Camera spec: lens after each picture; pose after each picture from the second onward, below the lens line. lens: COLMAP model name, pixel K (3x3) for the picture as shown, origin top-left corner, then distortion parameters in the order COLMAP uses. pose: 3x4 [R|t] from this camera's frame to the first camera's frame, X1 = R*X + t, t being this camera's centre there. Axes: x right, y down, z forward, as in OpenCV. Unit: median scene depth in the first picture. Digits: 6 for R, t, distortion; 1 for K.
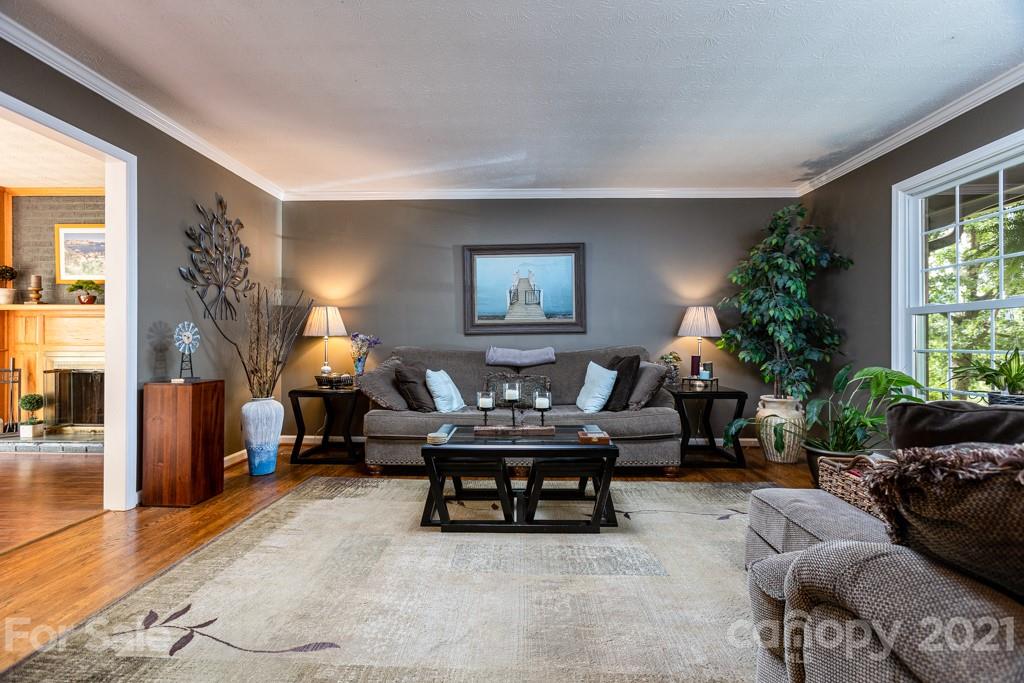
lens RADIAL K [[465.1, 0, 505.7], [0, 465.1, 338.1], [0, 0, 1]] dist [0.005121, 0.001622]
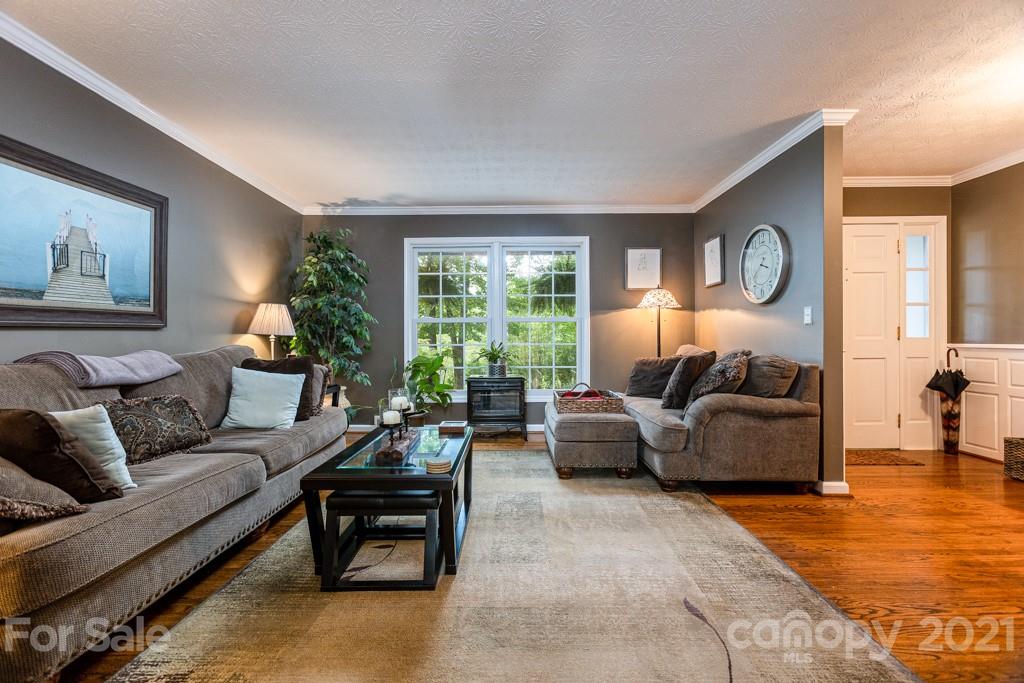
lens RADIAL K [[465.1, 0, 509.2], [0, 465.1, 336.4], [0, 0, 1]] dist [0.005121, 0.001622]
pose [[-0.024720, 0.003062, 0.999690, -0.757476], [-0.001756, 0.999994, -0.003106, 0.001478], [-0.999693, -0.001832, -0.024715, 0.732757]]
